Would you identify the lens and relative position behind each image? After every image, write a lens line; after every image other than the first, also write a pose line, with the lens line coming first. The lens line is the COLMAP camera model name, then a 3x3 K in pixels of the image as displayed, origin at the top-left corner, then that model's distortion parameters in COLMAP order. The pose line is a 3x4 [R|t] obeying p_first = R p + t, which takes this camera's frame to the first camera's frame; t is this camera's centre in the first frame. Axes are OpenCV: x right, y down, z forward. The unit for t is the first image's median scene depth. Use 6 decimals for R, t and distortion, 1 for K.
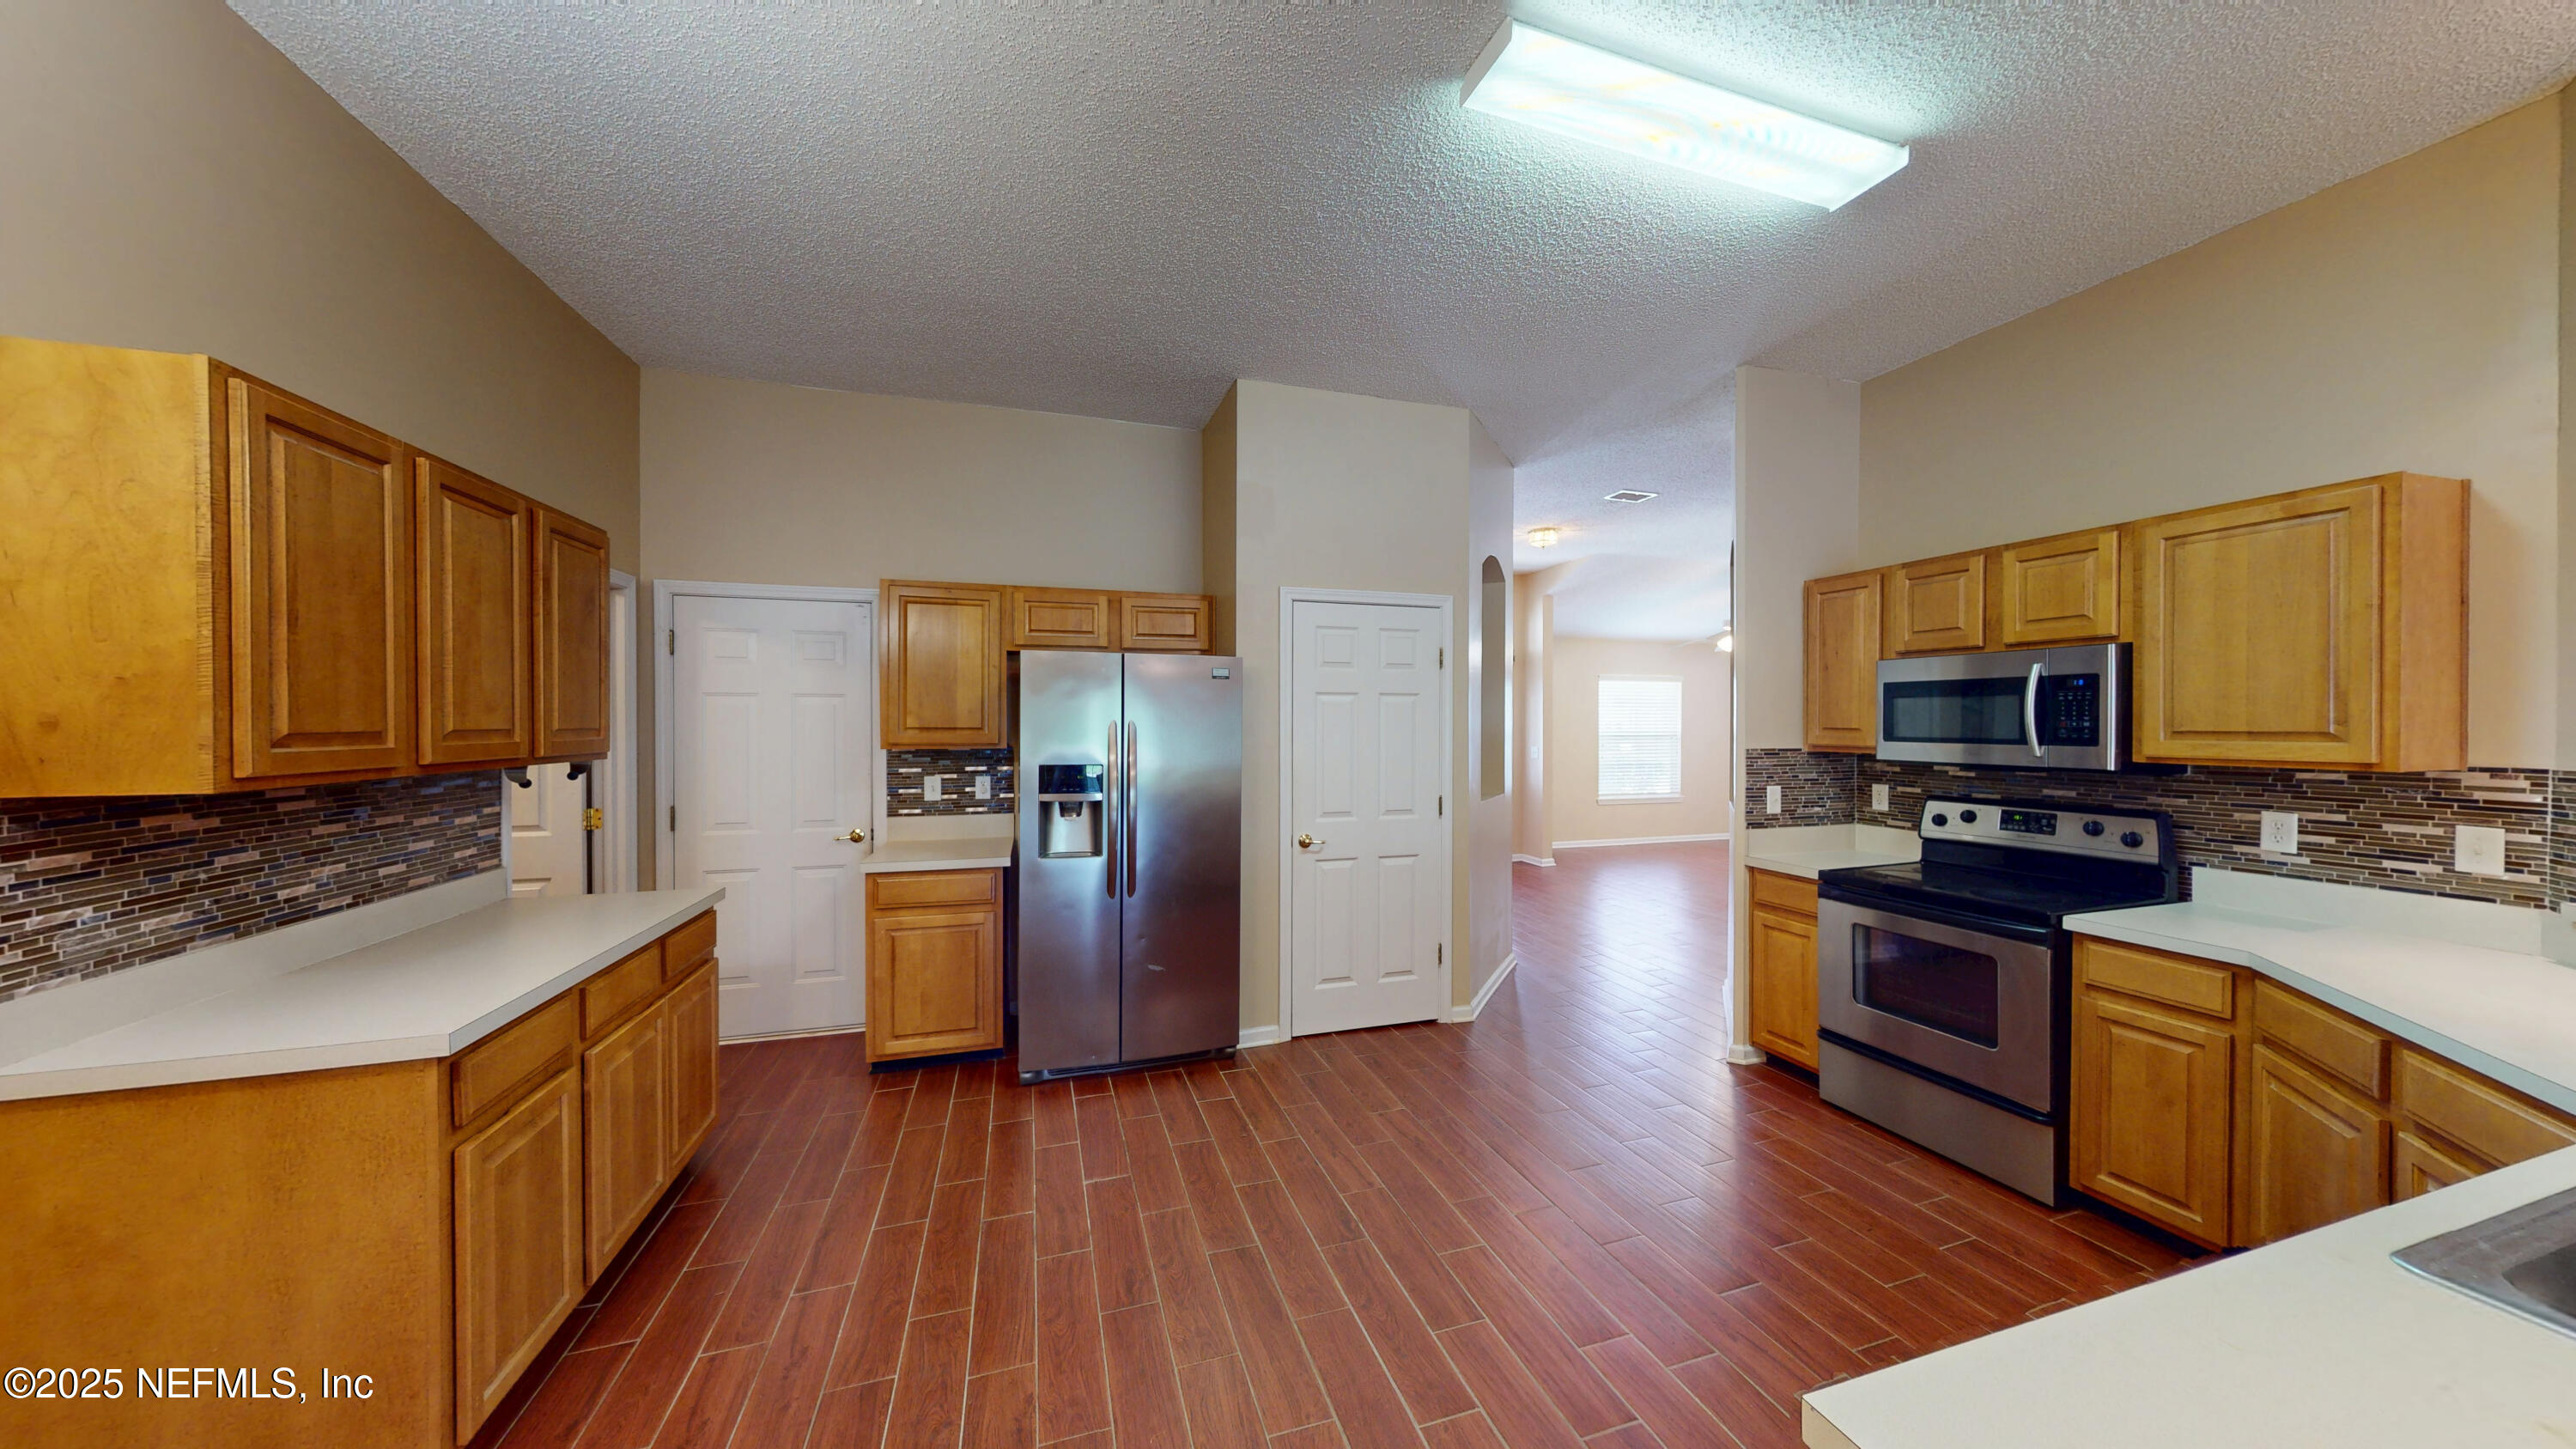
lens RADIAL K [[809.2, 0, 1306.3], [0, 809.2, 733.9], [0, 0, 1]] dist [0.000366, -0.000017]
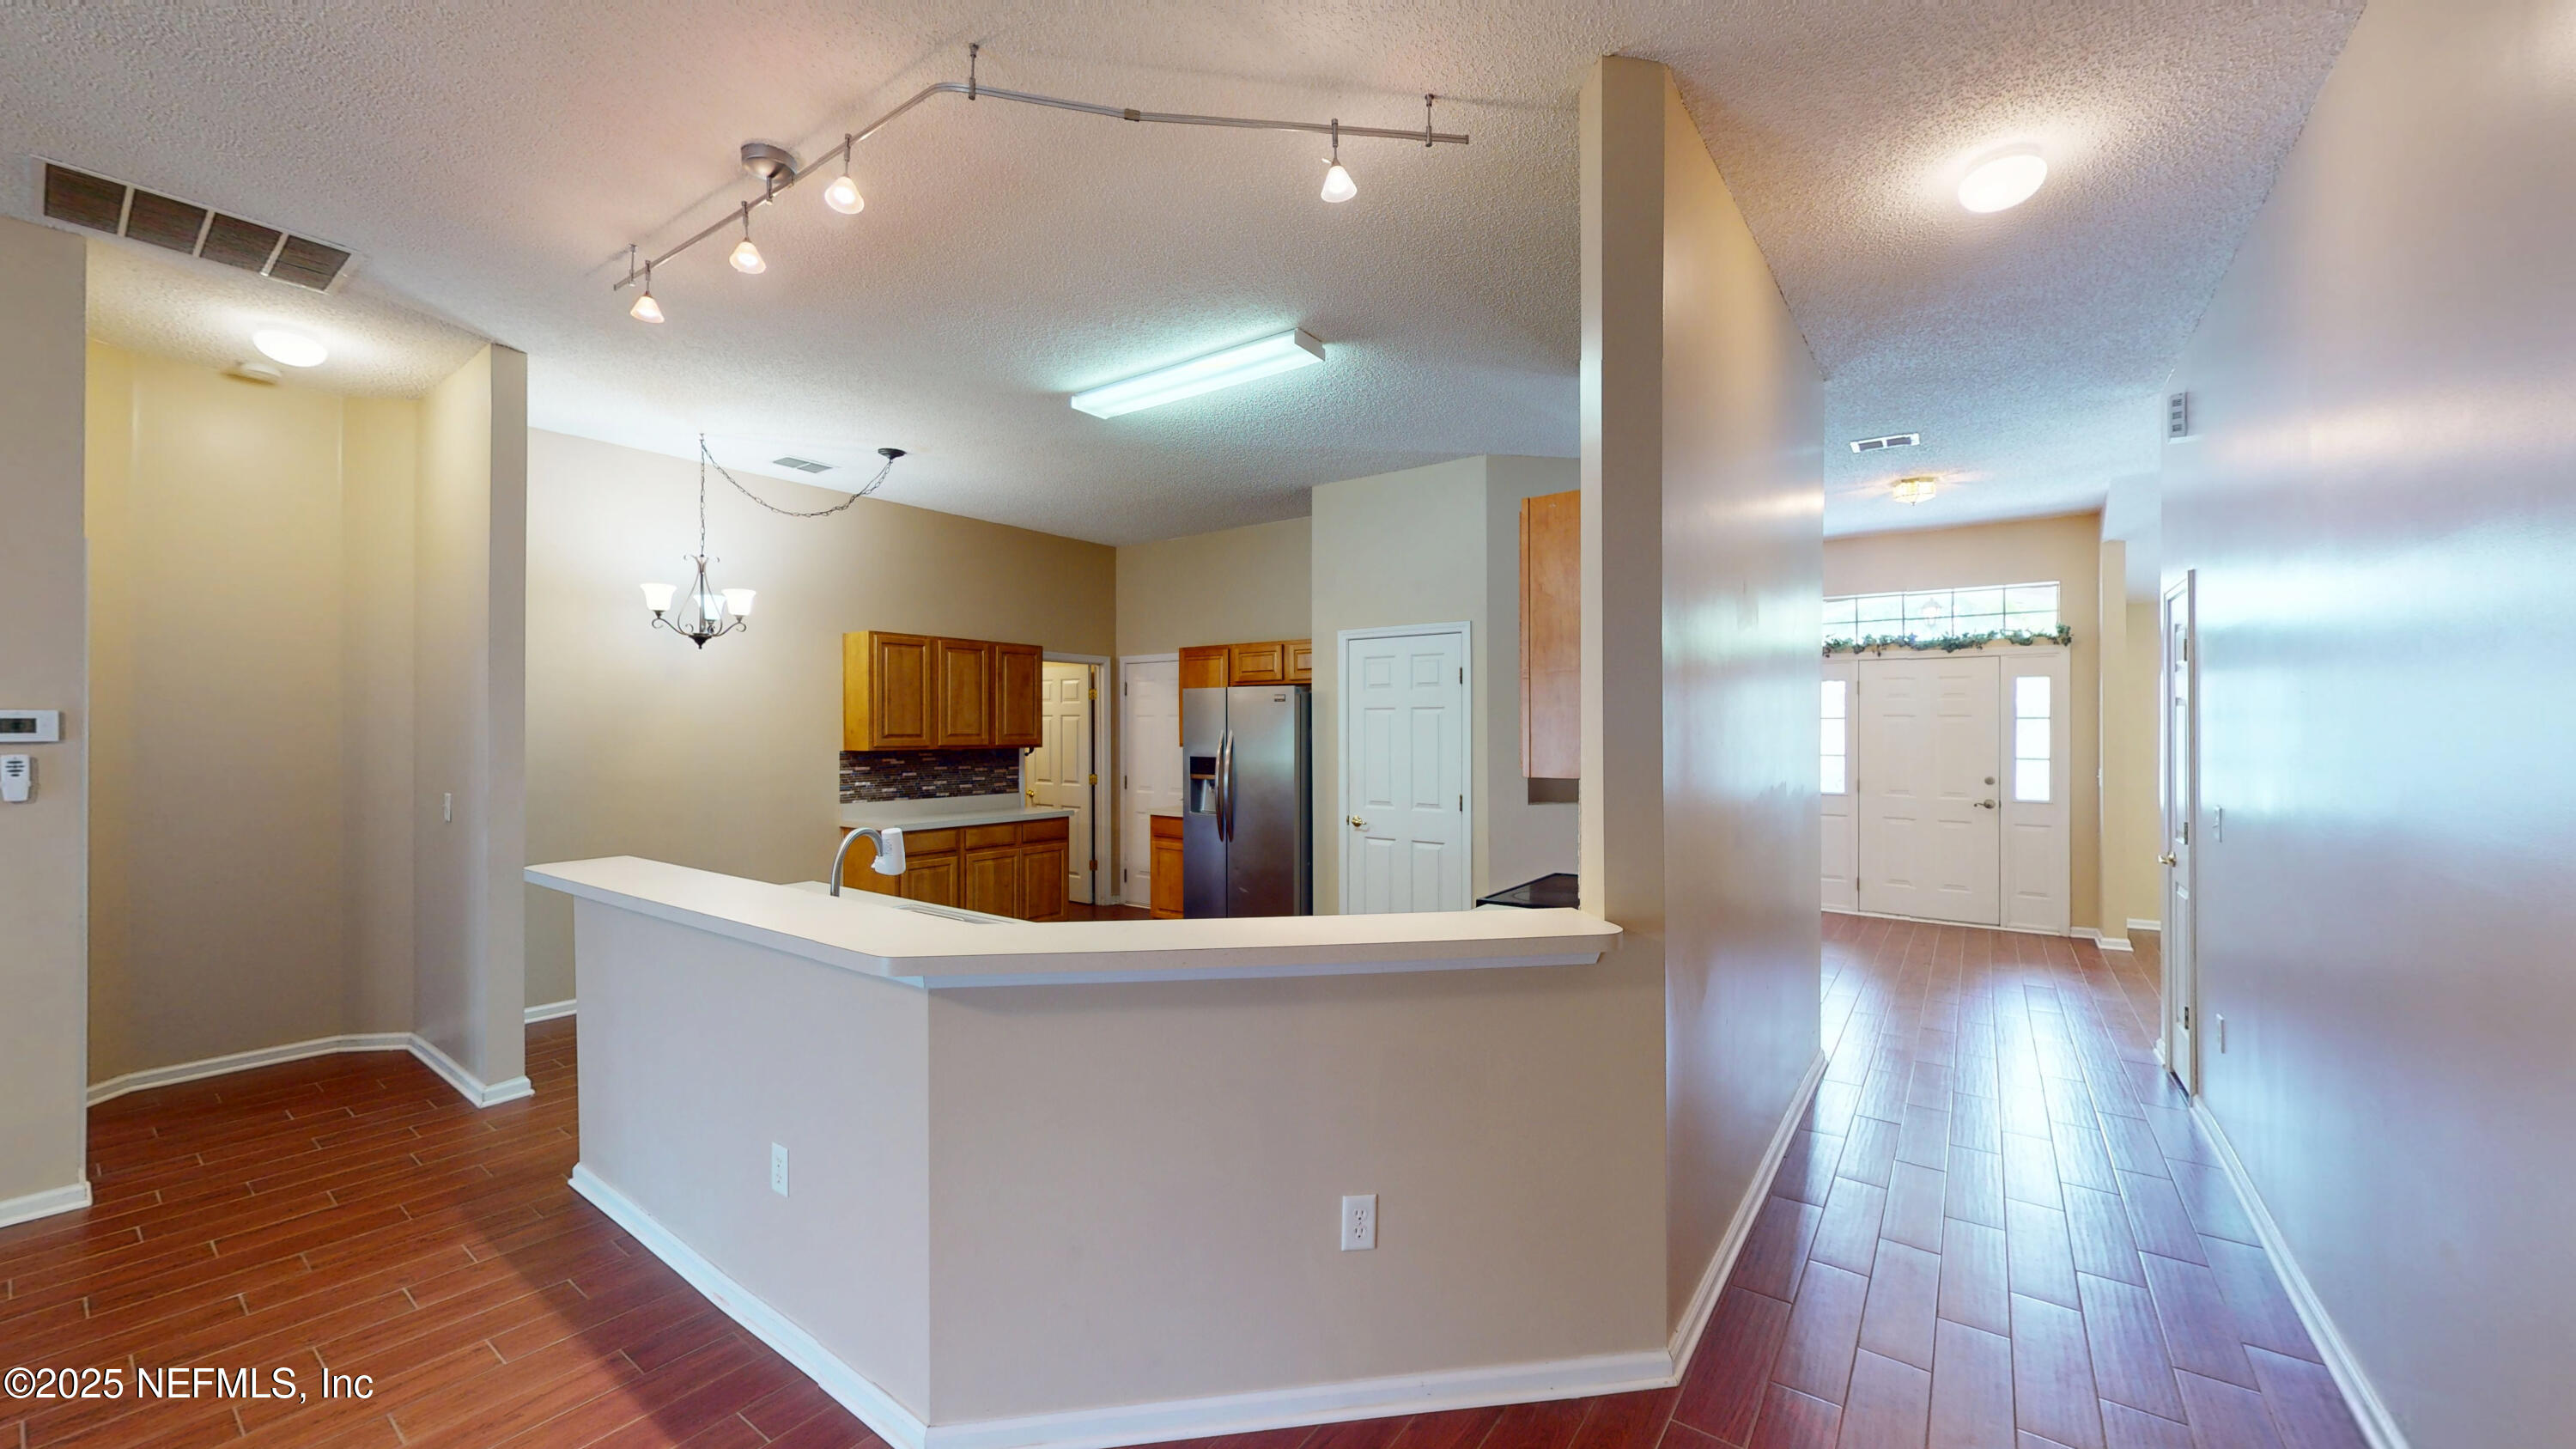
lens RADIAL K [[934.6, 0, 1282.4], [0, 934.6, 730.6], [0, 0, 1]] dist [0.000247, -0.000027]
pose [[0.597283, 0.000482, -0.802030, 1.378259], [-0.012459, 0.999885, -0.008677, -0.000733], [0.801933, 0.015175, 0.597221, -0.006976]]
